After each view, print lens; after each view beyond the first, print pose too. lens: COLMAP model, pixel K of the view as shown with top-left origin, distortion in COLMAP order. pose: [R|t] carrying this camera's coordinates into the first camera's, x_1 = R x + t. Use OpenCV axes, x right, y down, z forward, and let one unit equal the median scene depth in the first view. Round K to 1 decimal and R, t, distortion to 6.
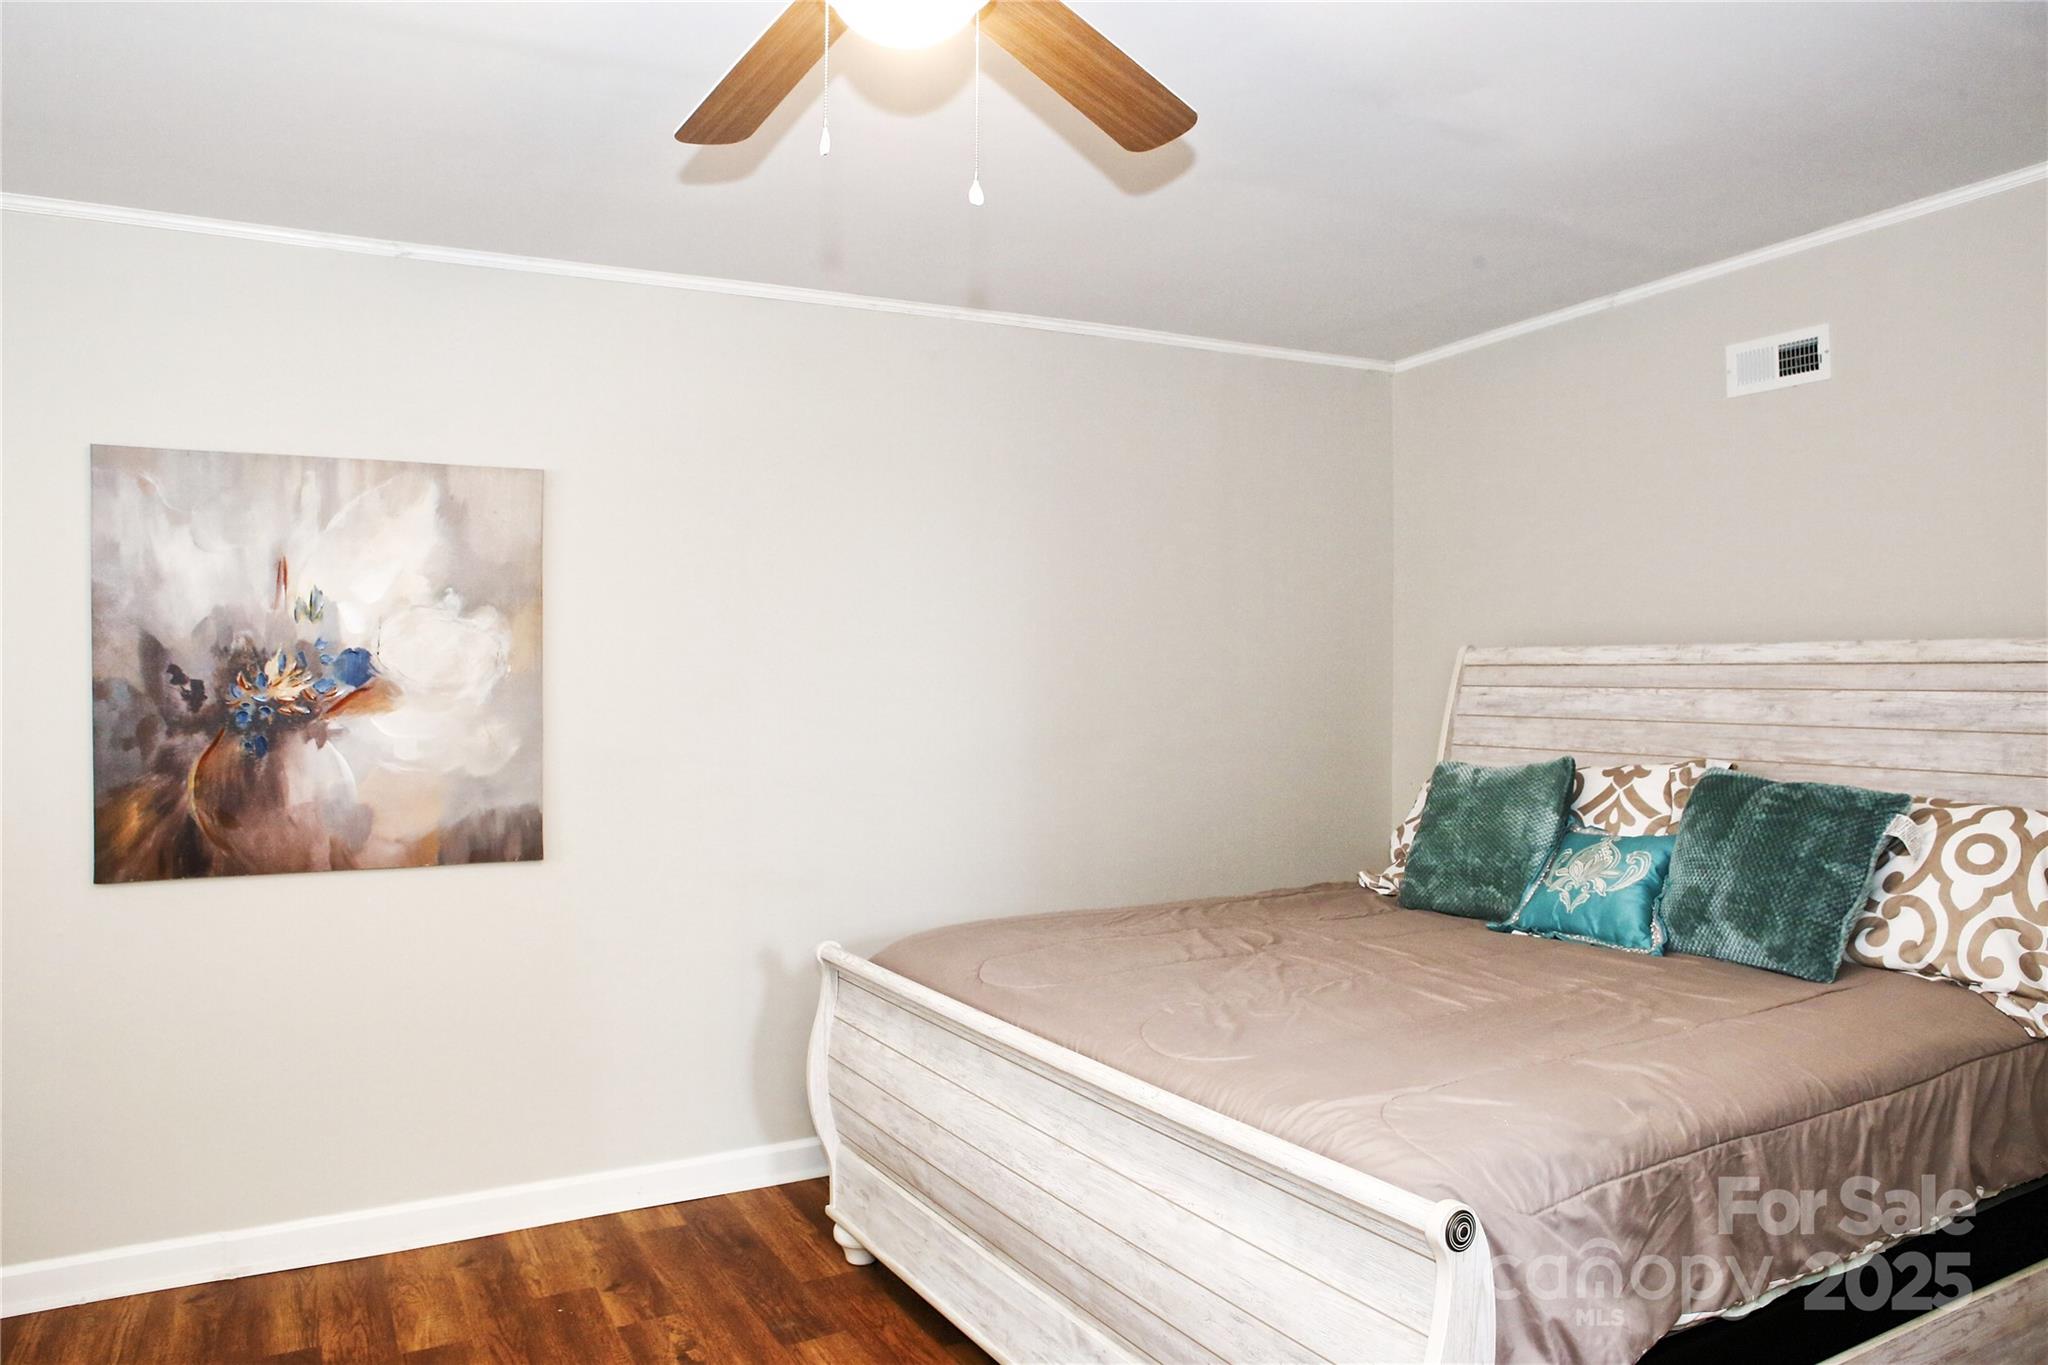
lens RADIAL K [[1419.0, 0, 1022.4], [0, 1419.0, 694.6], [0, 0, 1]] dist [-0.100836, 0.065332]
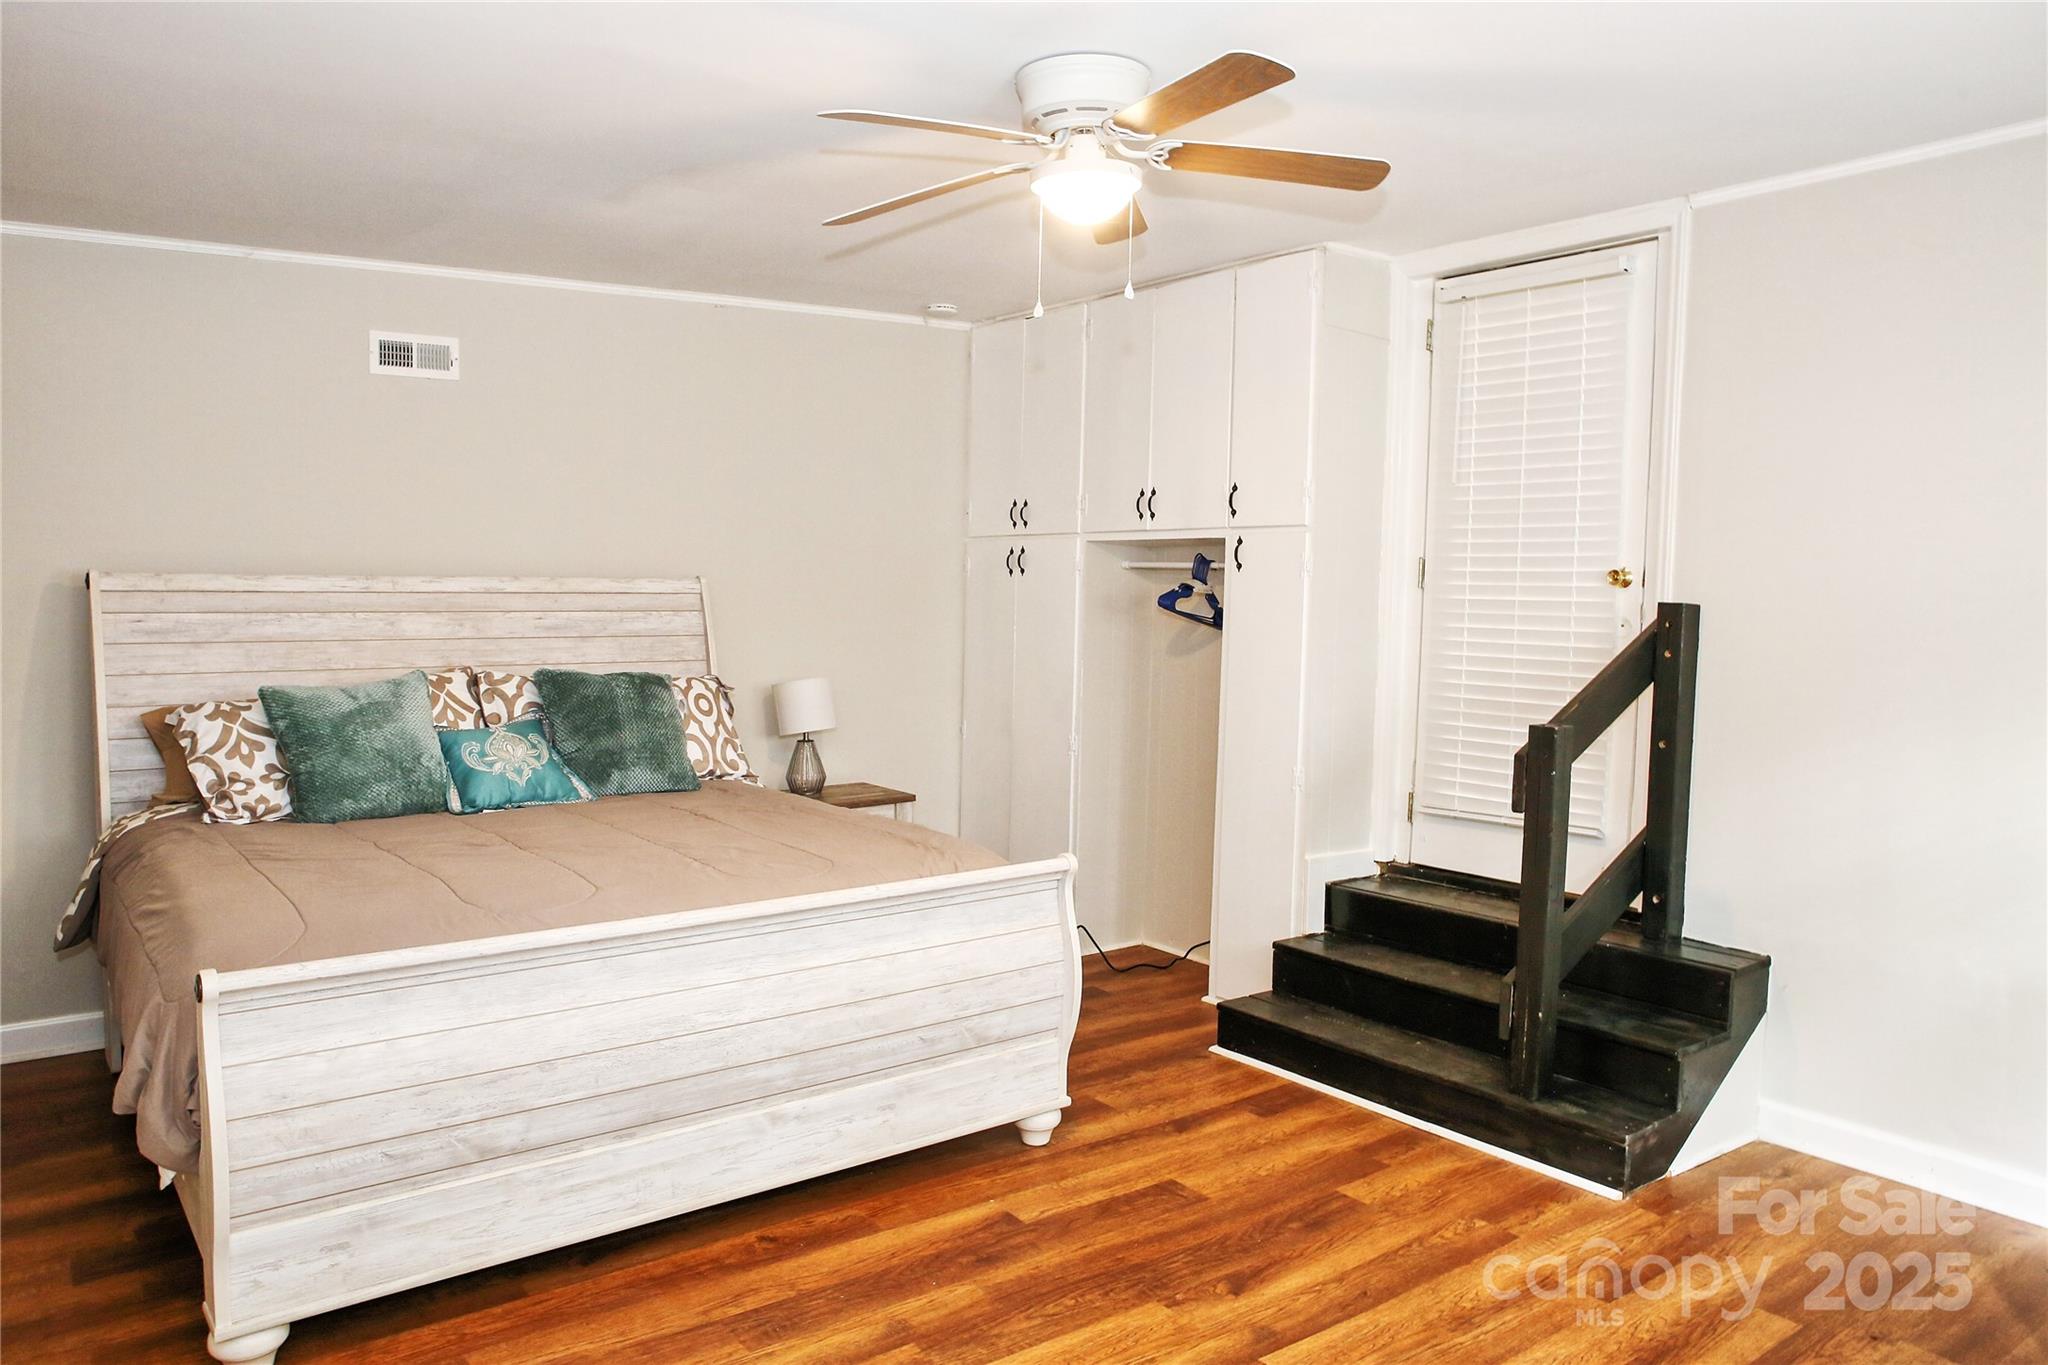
lens RADIAL K [[1419.0, 0, 1027.7], [0, 1419.0, 672.9], [0, 0, 1]] dist [-0.100836, 0.065332]
pose [[-0.148829, -0.055370, 0.987312, -0.894724], [0.006972, 0.998348, 0.057039, -0.018751], [-0.988838, 0.015373, -0.148197, 0.675667]]
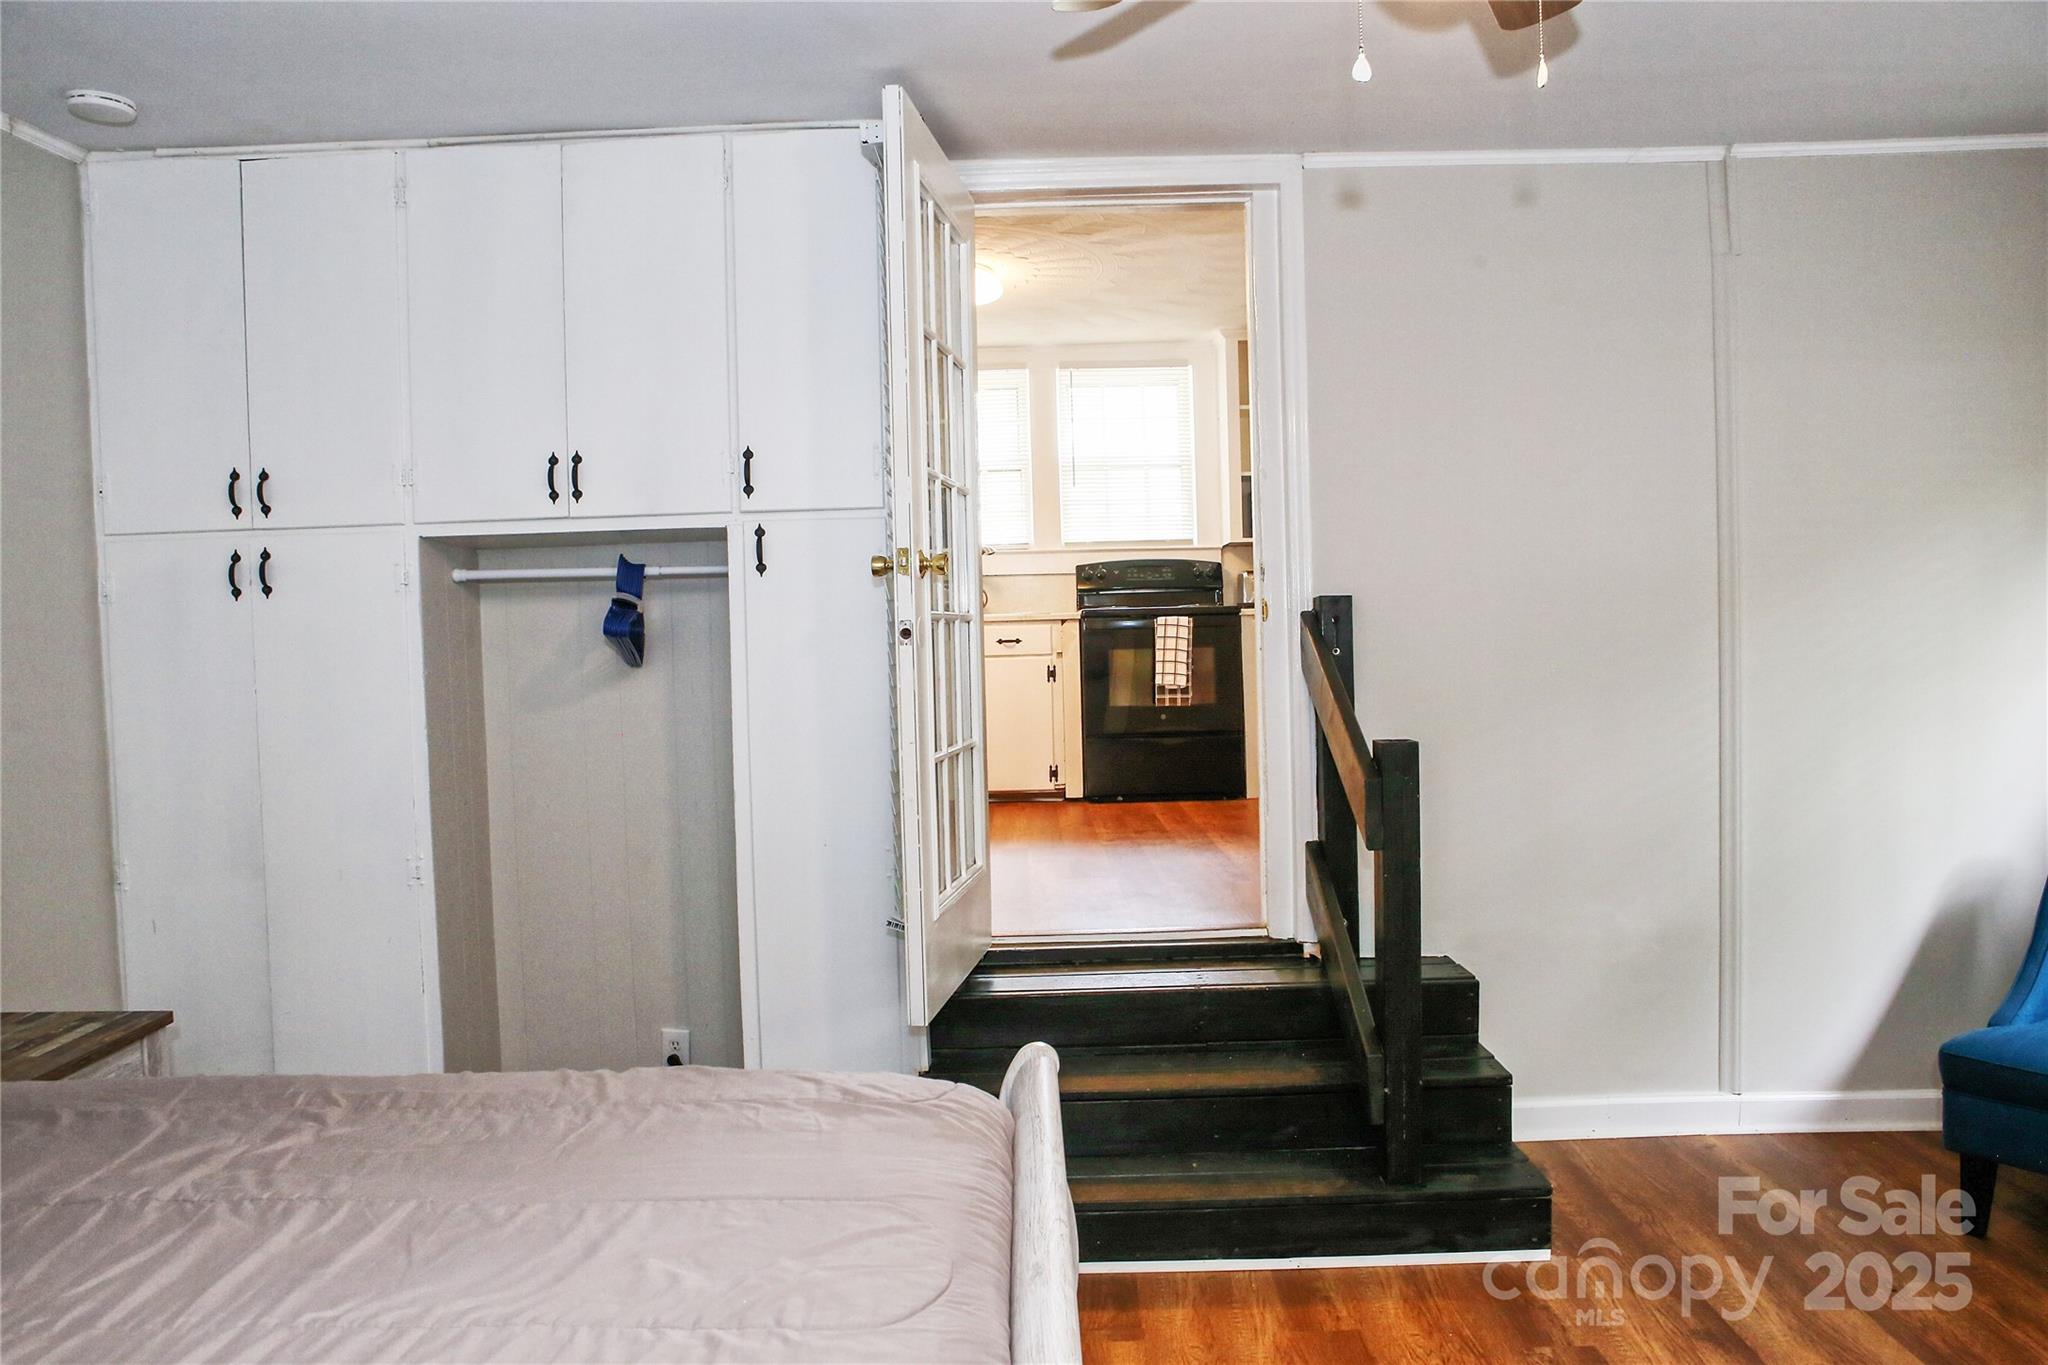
lens RADIAL K [[1419.0, 0, 1026.2], [0, 1419.0, 686.2], [0, 0, 1]] dist [-0.100836, 0.065332]
pose [[-0.870405, 0.001845, 0.492333, -0.147763], [0.039464, 0.997037, 0.066033, -0.019311], [-0.490752, 0.076904, -0.867899, 1.019389]]
